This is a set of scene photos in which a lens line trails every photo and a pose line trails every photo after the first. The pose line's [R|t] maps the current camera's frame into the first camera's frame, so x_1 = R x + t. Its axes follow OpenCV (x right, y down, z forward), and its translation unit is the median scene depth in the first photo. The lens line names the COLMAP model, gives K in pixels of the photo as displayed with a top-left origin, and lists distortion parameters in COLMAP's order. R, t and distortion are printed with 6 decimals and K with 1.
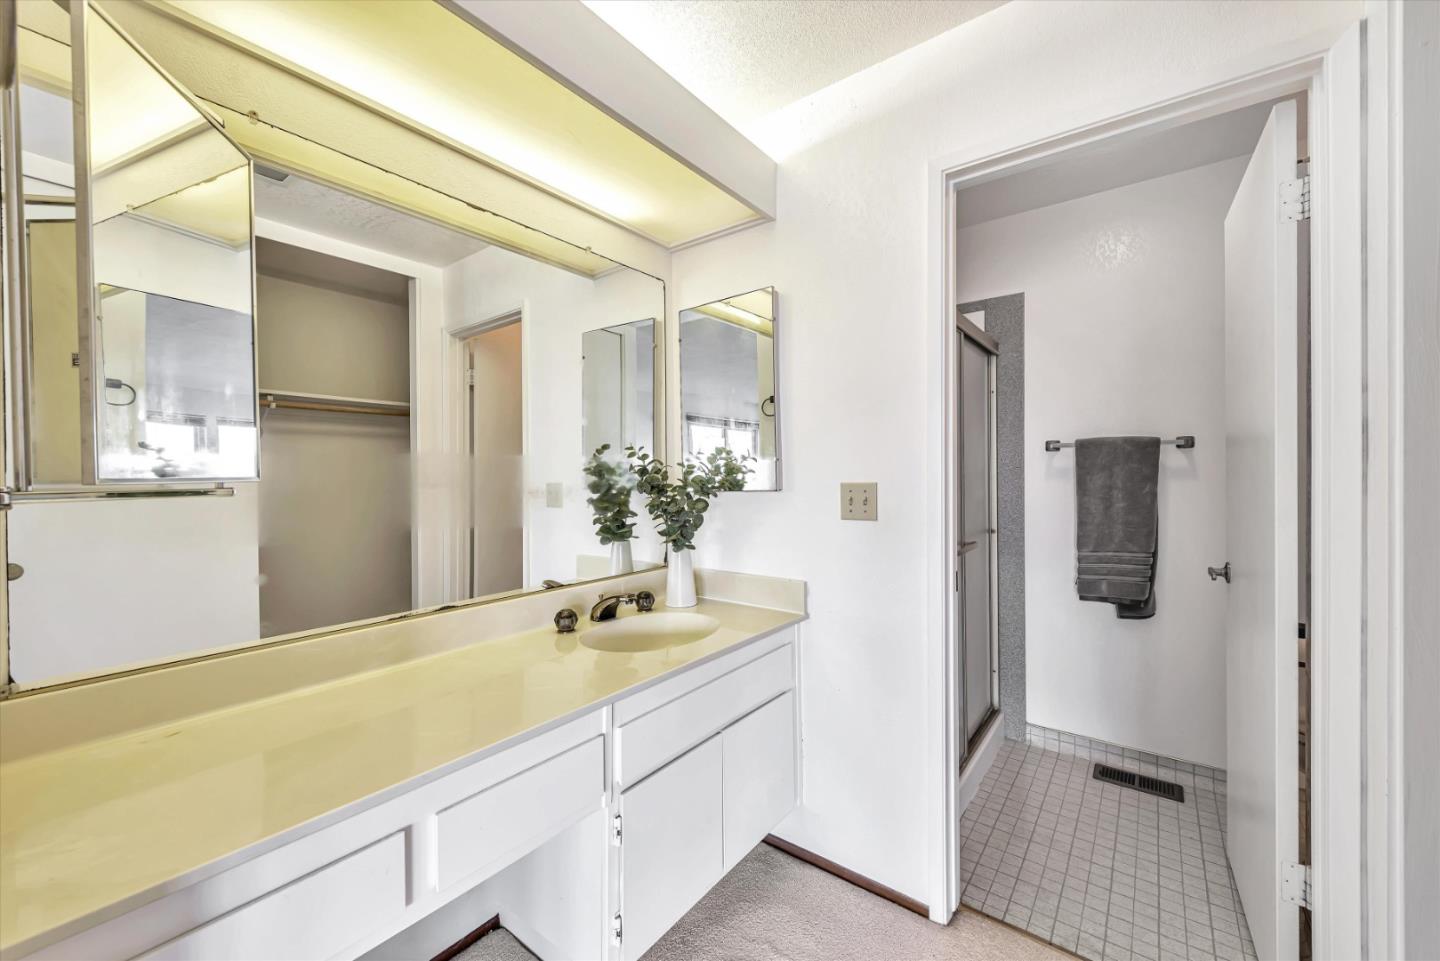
lens RADIAL K [[560.5, 0, 710.8], [0, 560.5, 481.0], [0, 0, 1]] dist [0.000703, 0.000106]
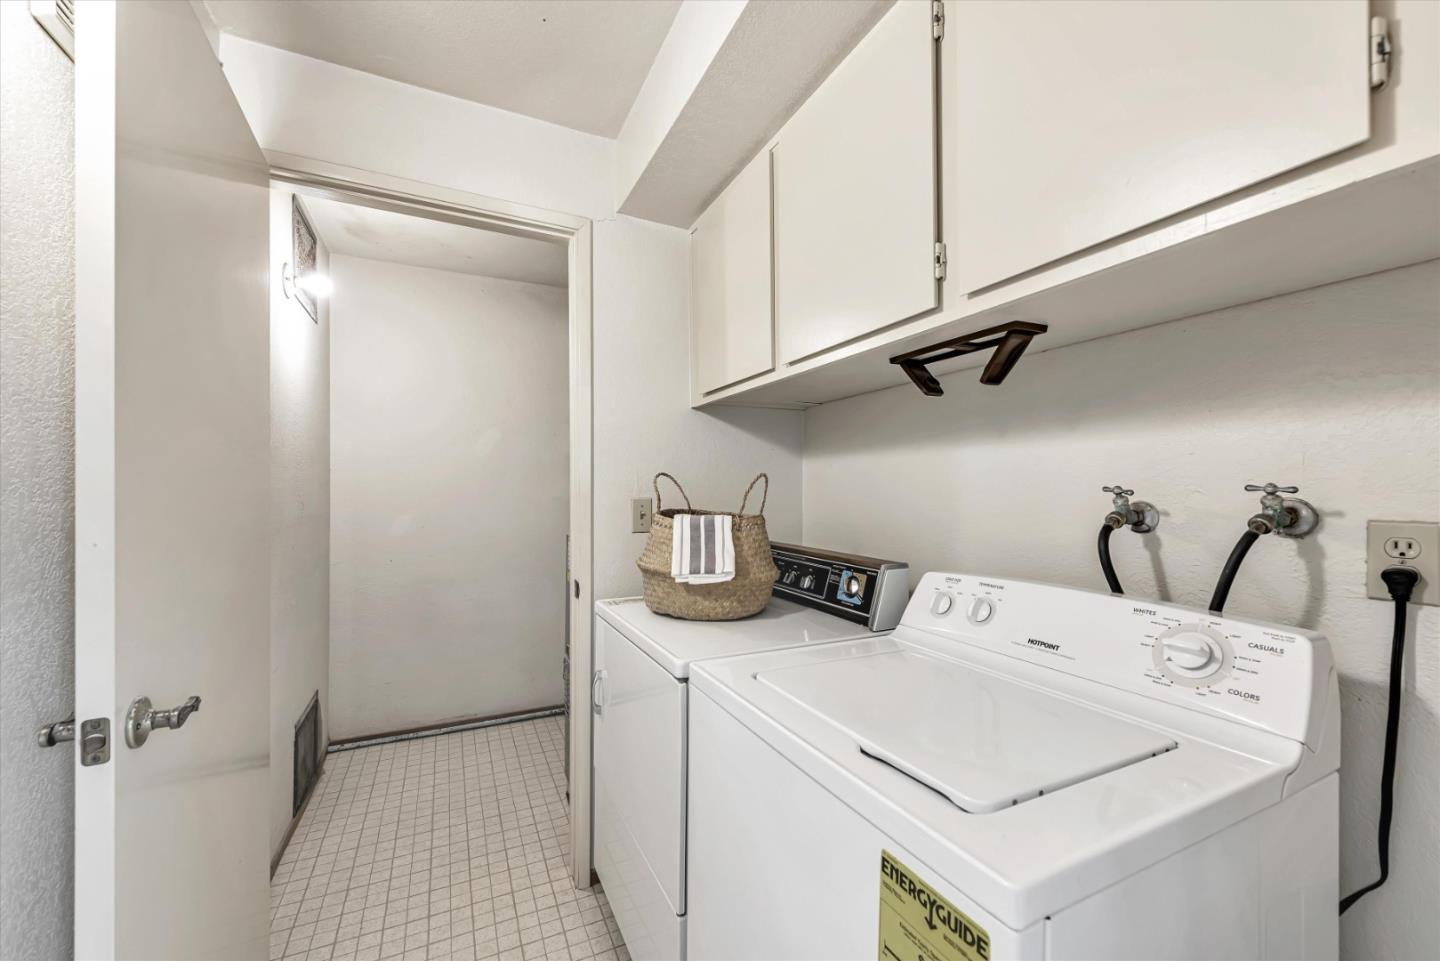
lens RADIAL K [[560.5, 0, 712.7], [0, 560.5, 483.5], [0, 0, 1]] dist [0.000703, 0.000106]
pose [[-0.455748, 0.000285, -0.890109, 1.346933], [-0.005282, 0.999981, 0.003025, -0.038606], [0.890093, 0.006080, -0.455738, 1.844280]]
